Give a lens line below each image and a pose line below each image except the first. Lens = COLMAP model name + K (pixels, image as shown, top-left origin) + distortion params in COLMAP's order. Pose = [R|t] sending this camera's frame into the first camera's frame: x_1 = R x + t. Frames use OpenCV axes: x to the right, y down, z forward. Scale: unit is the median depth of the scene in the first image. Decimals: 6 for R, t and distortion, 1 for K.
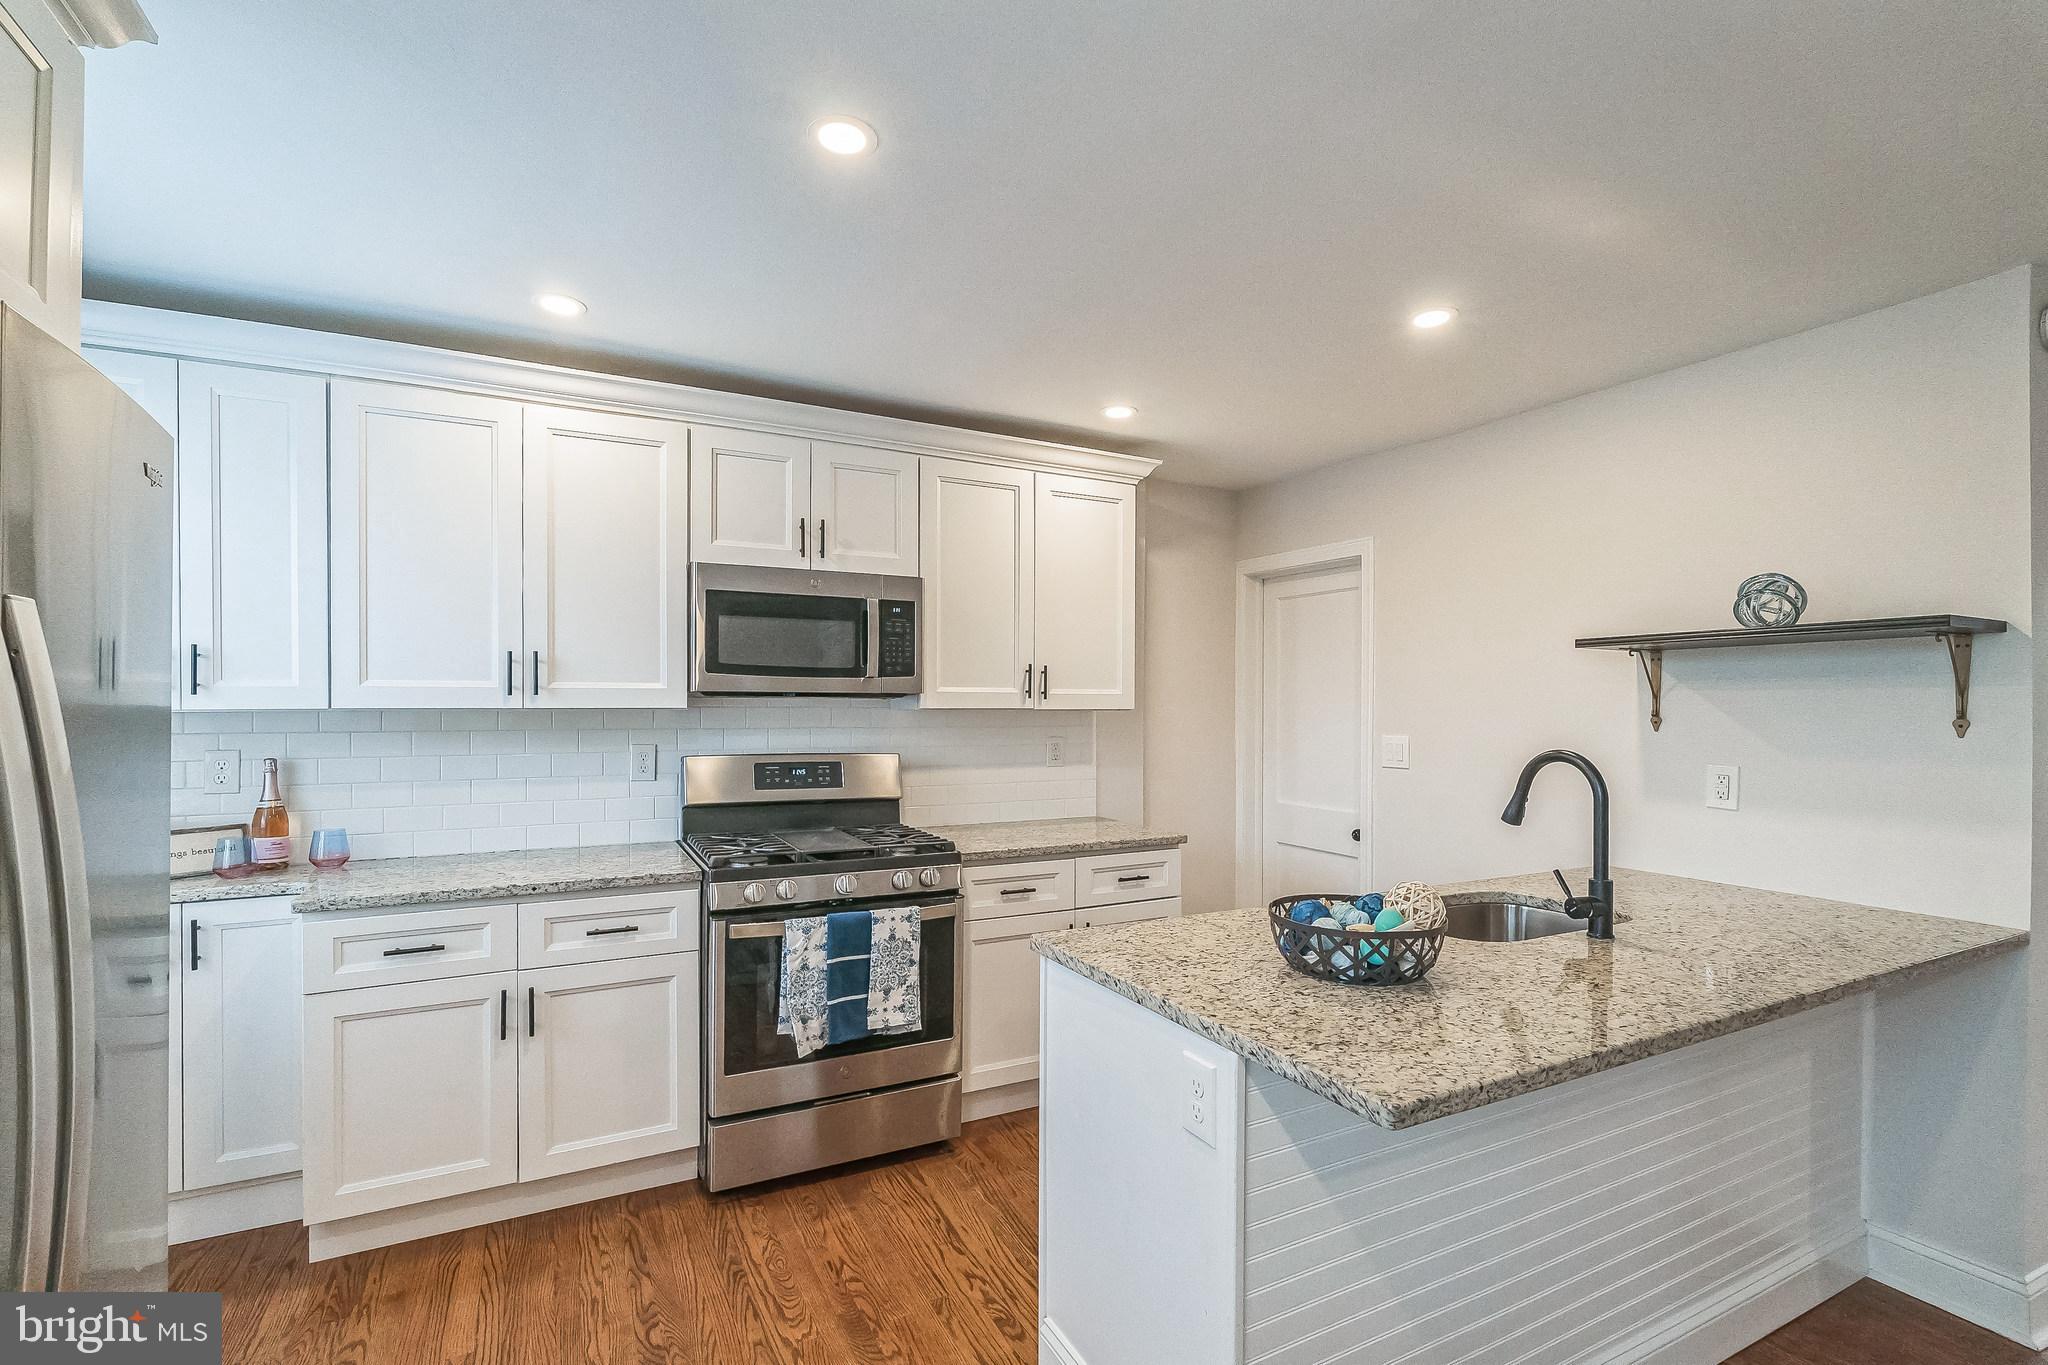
lens RADIAL K [[911.5, 0, 1021.6], [0, 911.5, 703.0], [0, 0, 1]] dist [-0.004901, 0.001712]
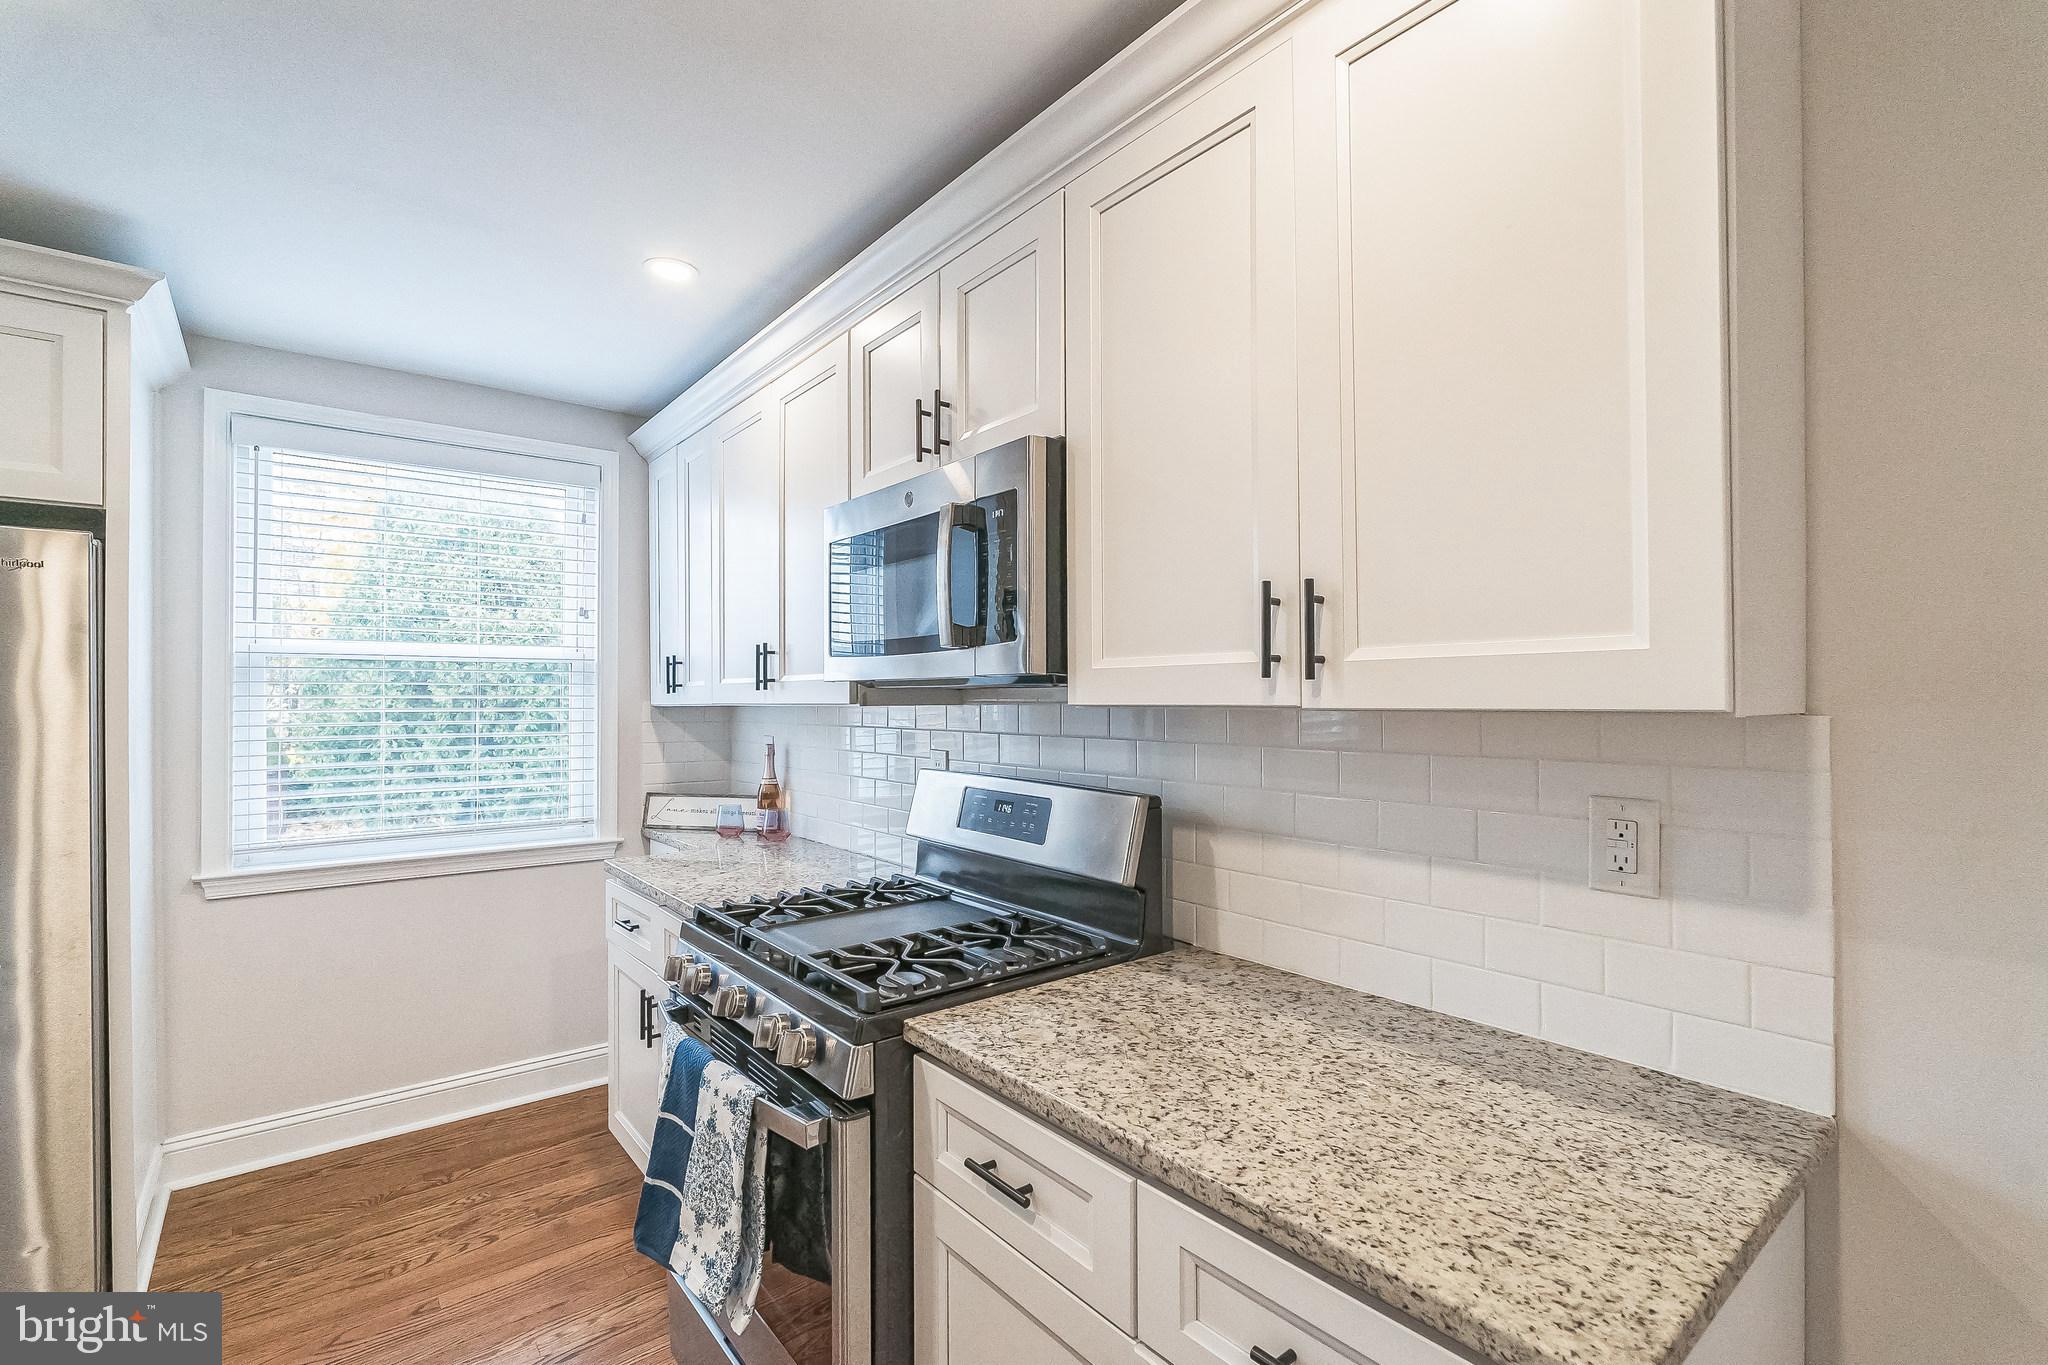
lens RADIAL K [[911.5, 0, 1005.9], [0, 911.5, 687.9], [0, 0, 1]] dist [-0.004901, 0.001712]
pose [[0.212734, -0.015354, -0.976989, 0.429330], [0.006758, 0.999876, -0.014242, 0.003961], [0.977087, -0.003572, 0.212812, 1.051889]]
